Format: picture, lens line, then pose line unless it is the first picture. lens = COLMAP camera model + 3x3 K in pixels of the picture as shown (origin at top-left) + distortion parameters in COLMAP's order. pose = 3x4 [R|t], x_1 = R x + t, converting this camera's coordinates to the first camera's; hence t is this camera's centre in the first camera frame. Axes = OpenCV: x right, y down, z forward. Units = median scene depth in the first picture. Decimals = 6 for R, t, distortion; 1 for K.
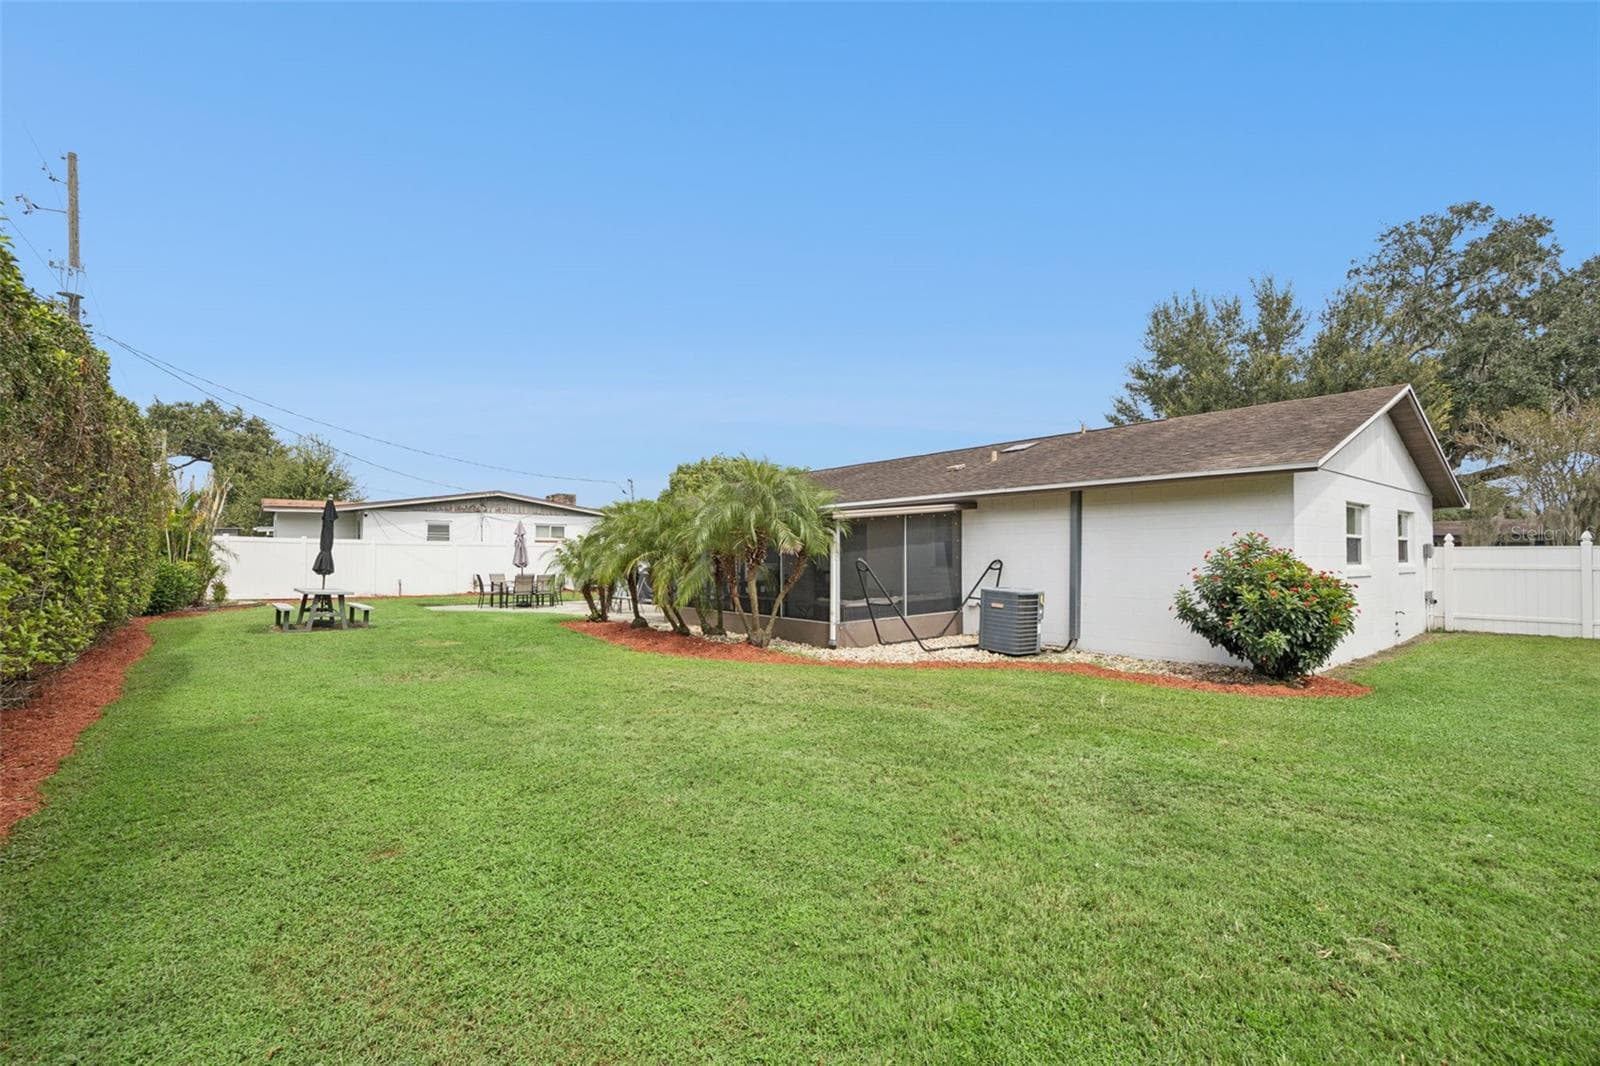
lens RADIAL K [[636.0, 0, 677.9], [0, 636.0, 532.6], [0, 0, 1]] dist [-0.013501, -0.000238]
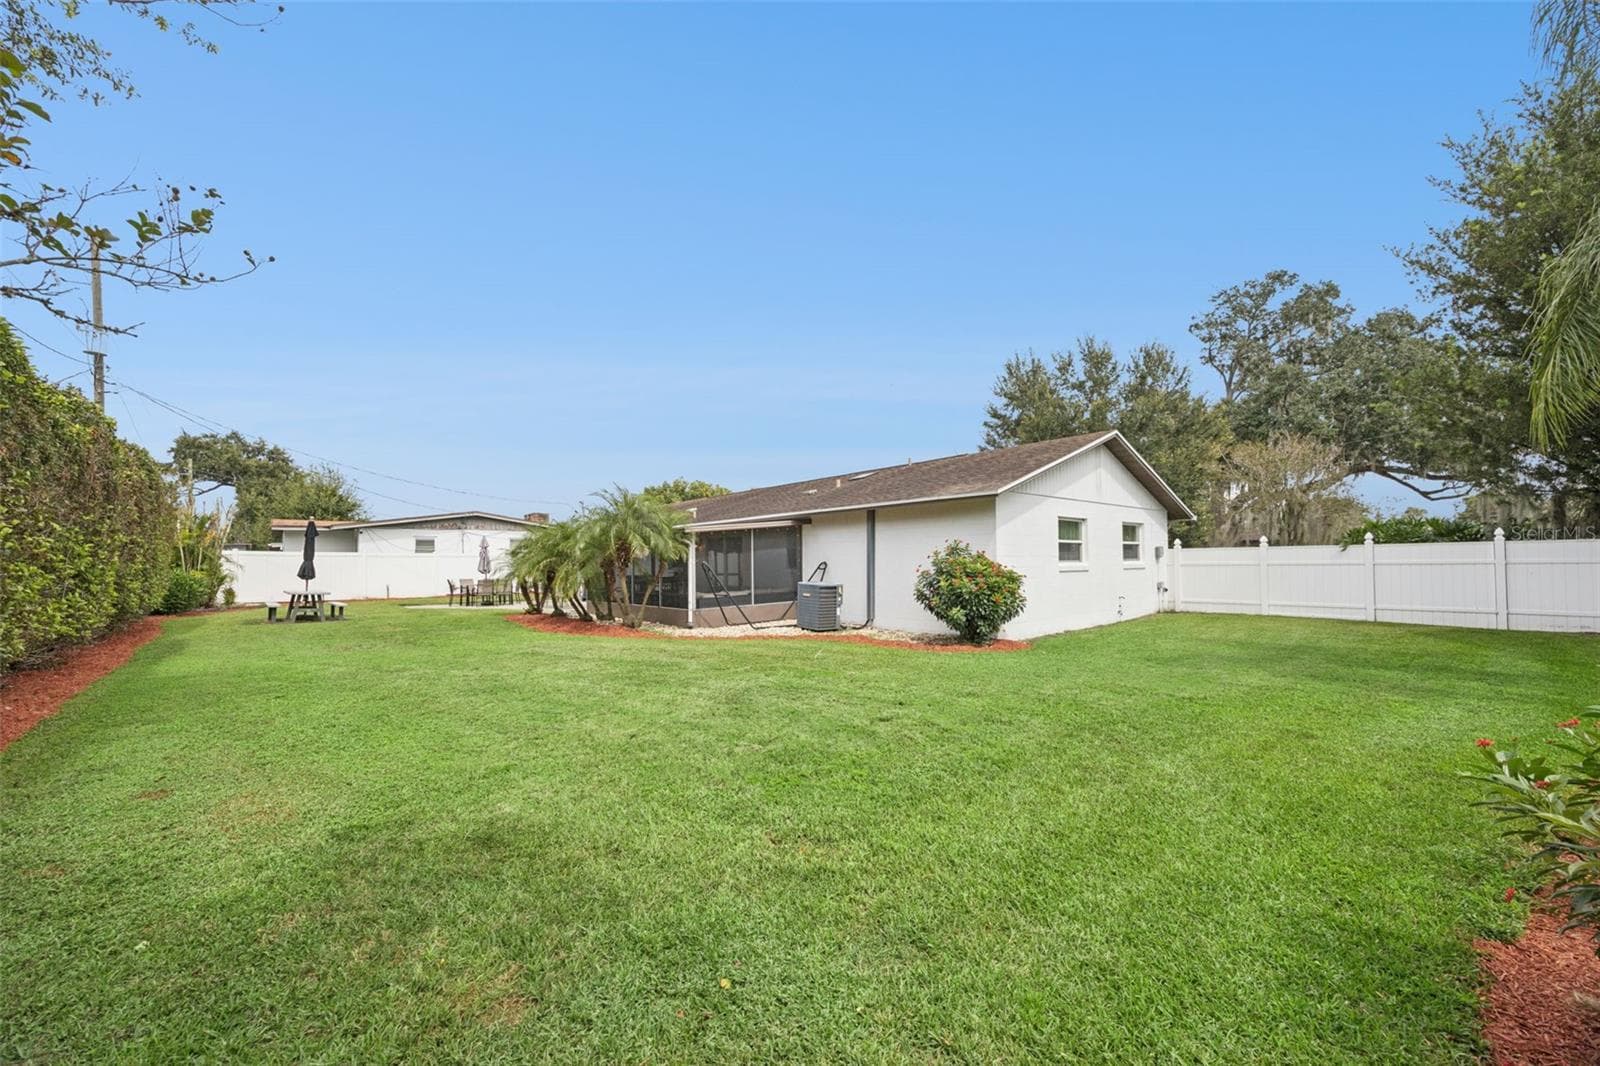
lens RADIAL K [[611.2, 0, 760.7], [0, 611.2, 545.6], [0, 0, 1]] dist [-0.002764, -0.000223]
pose [[0.998952, -0.009873, 0.044687, 0.301496], [0.009836, 0.999951, 0.001041, 0.005745], [-0.044695, -0.000600, 0.999001, -0.271901]]
